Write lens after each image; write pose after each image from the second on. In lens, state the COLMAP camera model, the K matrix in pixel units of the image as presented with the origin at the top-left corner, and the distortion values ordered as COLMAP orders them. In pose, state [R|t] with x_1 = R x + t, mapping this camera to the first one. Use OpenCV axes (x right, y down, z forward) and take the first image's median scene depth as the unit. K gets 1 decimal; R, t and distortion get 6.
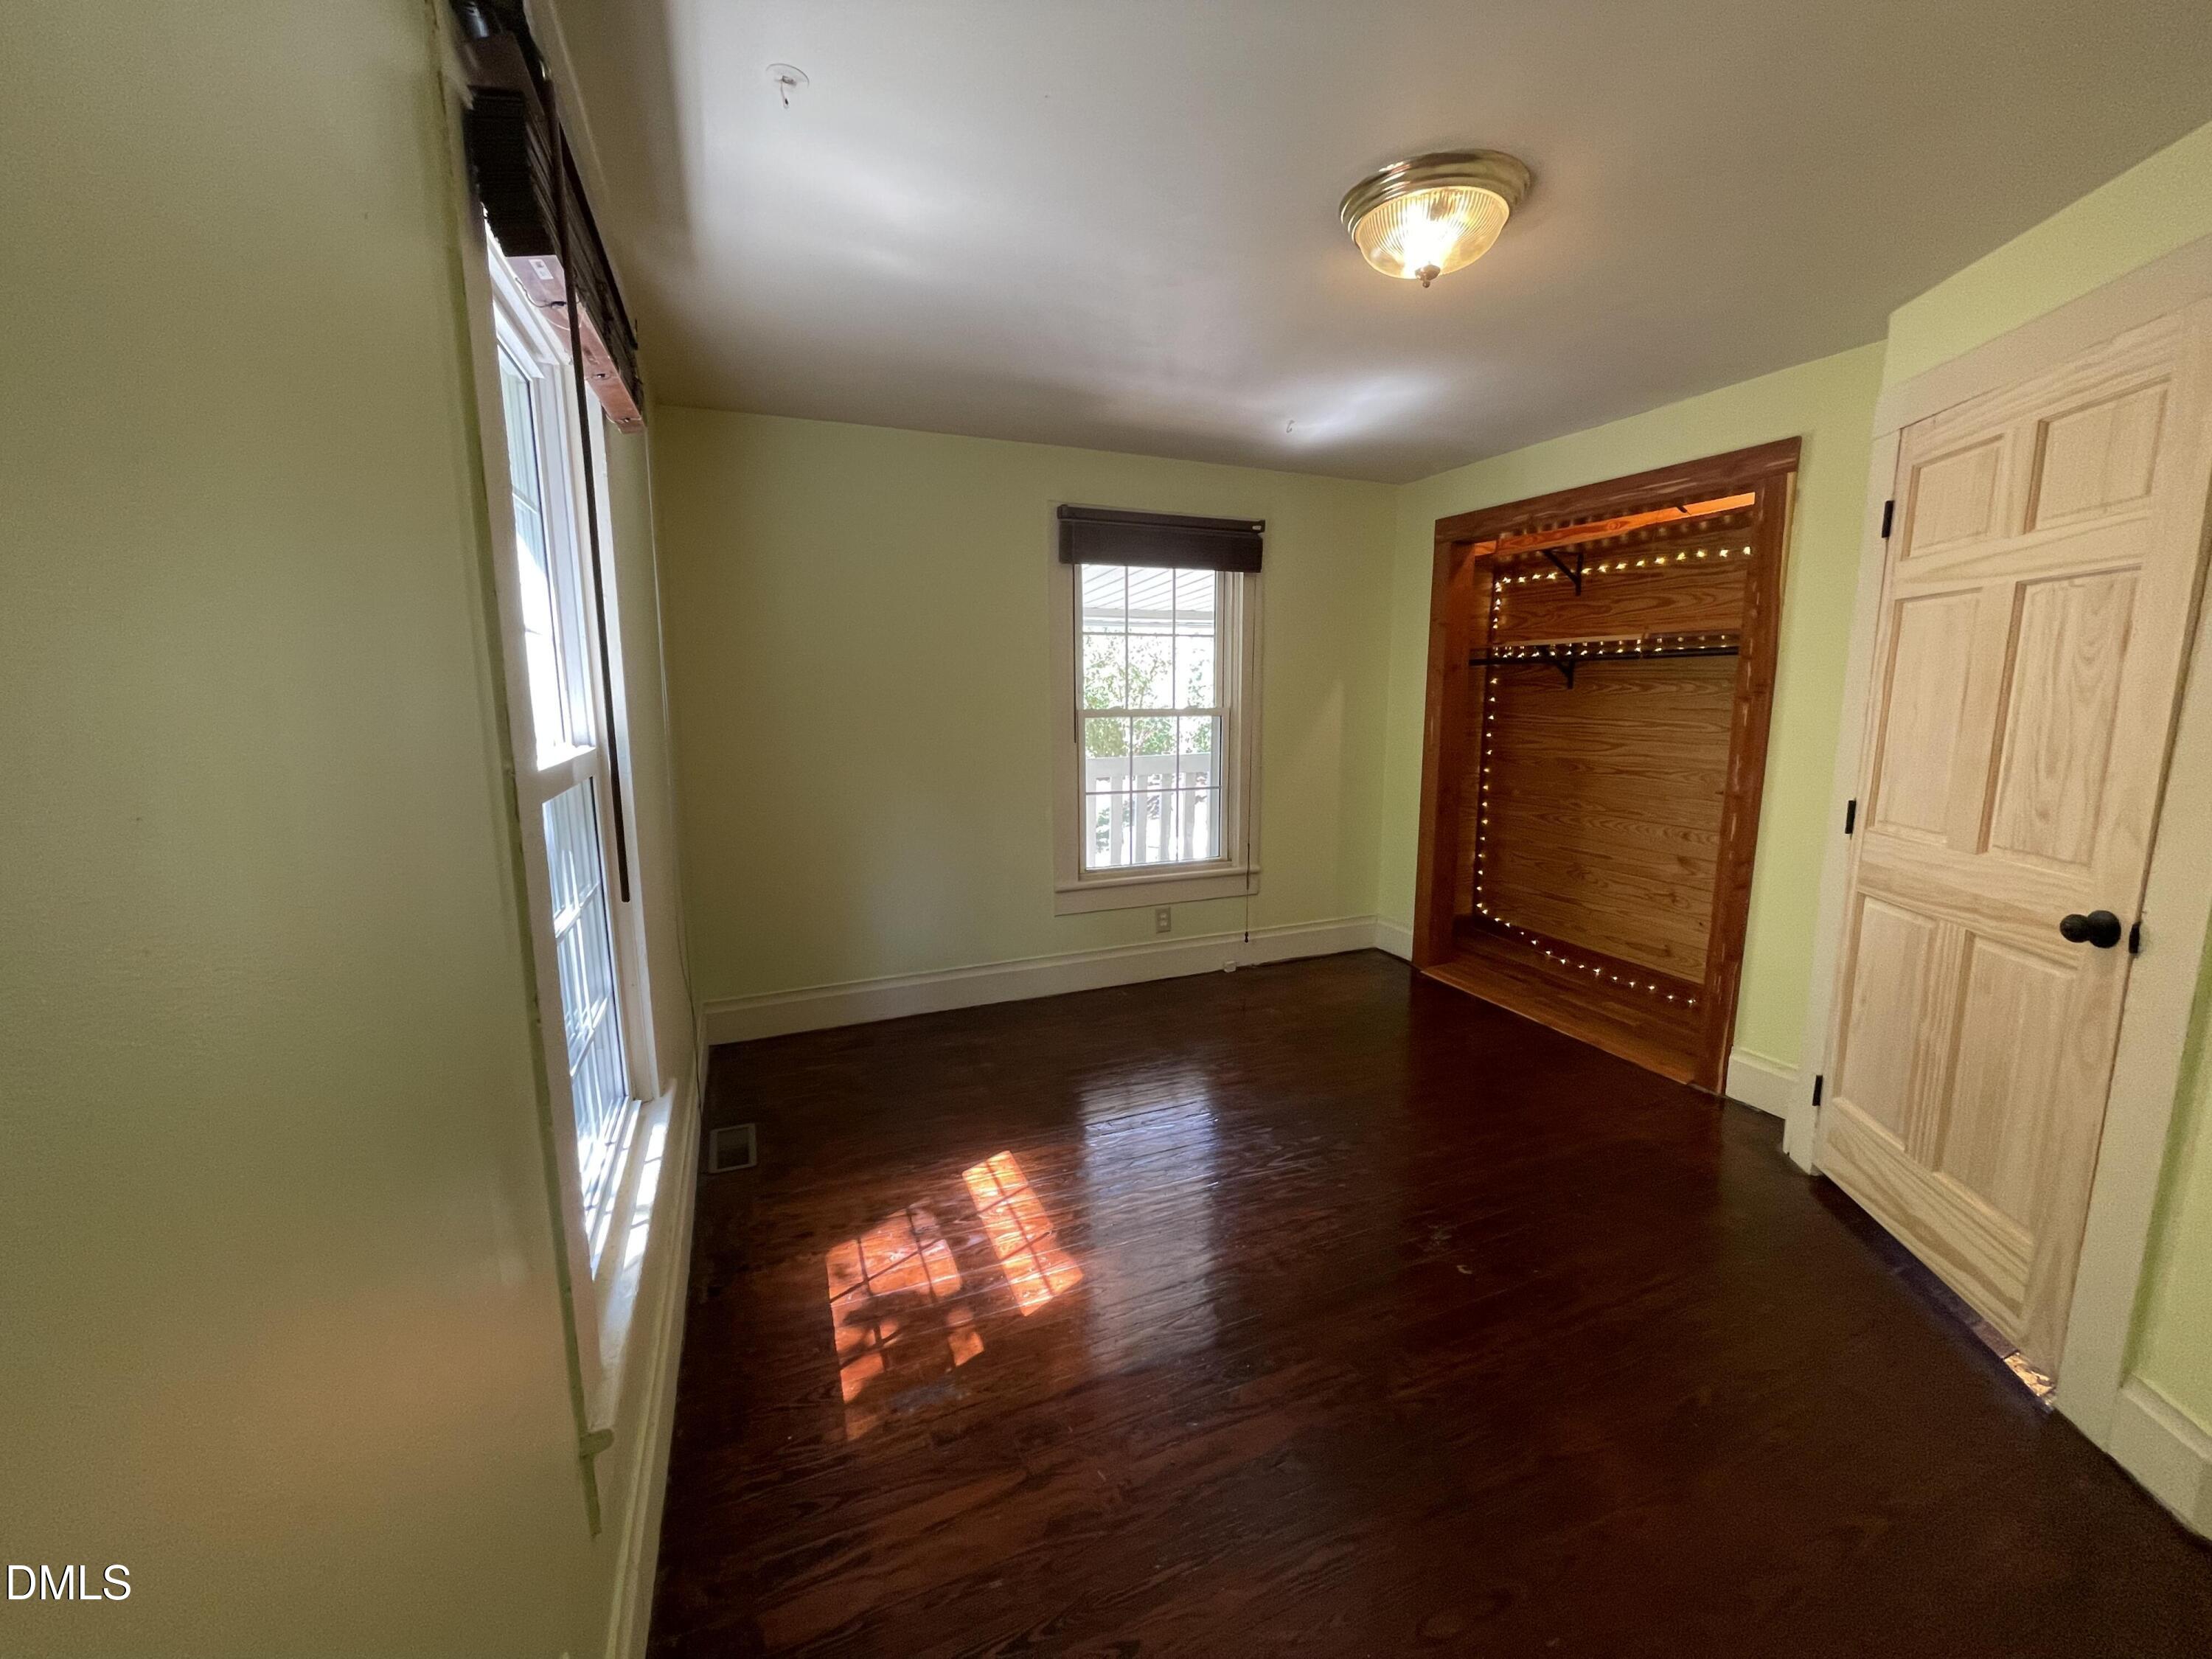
lens RADIAL K [[939.4, 0, 1109.6], [0, 939.4, 828.6], [0, 0, 1]] dist [-0.002250, -0.000073]
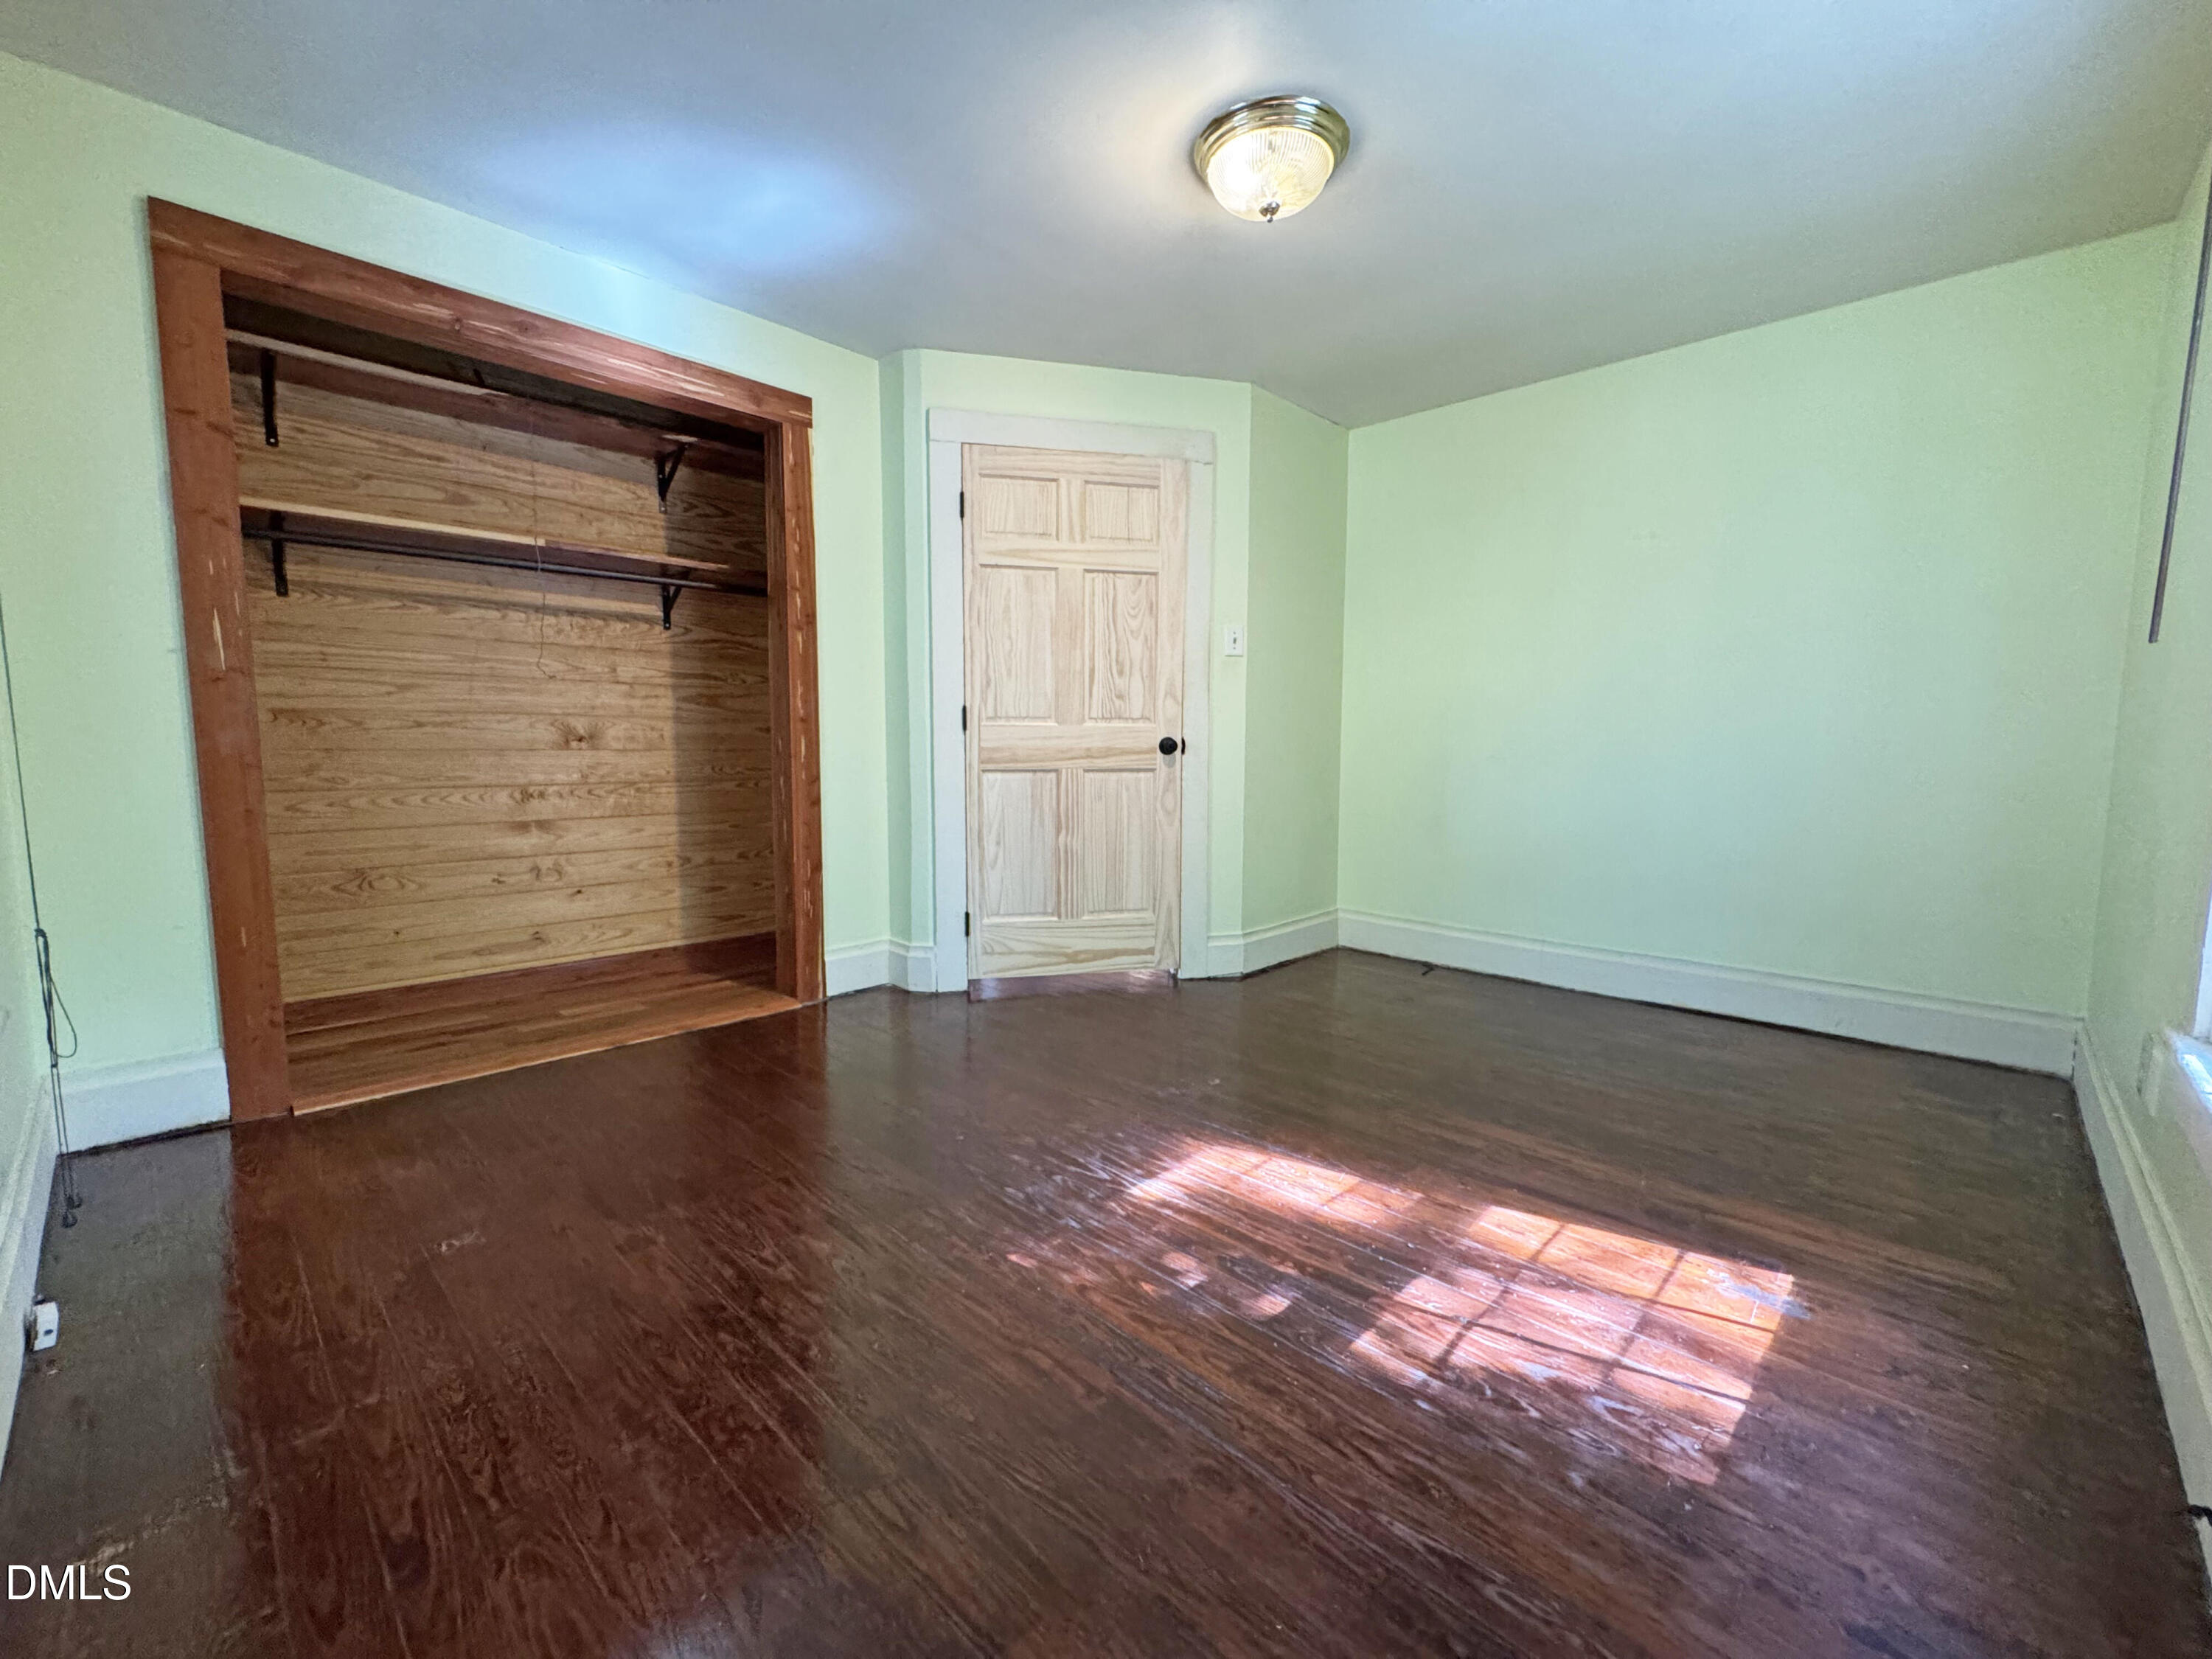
lens RADIAL K [[883.0, 0, 1106.0], [0, 883.0, 829.5], [0, 0, 1]] dist [-0.002341, -0.000142]
pose [[-0.415360, -0.088124, 0.905378, -0.498979], [0.135315, 0.978237, 0.157294, -0.028687], [-0.899536, 0.187845, -0.394397, 1.380625]]
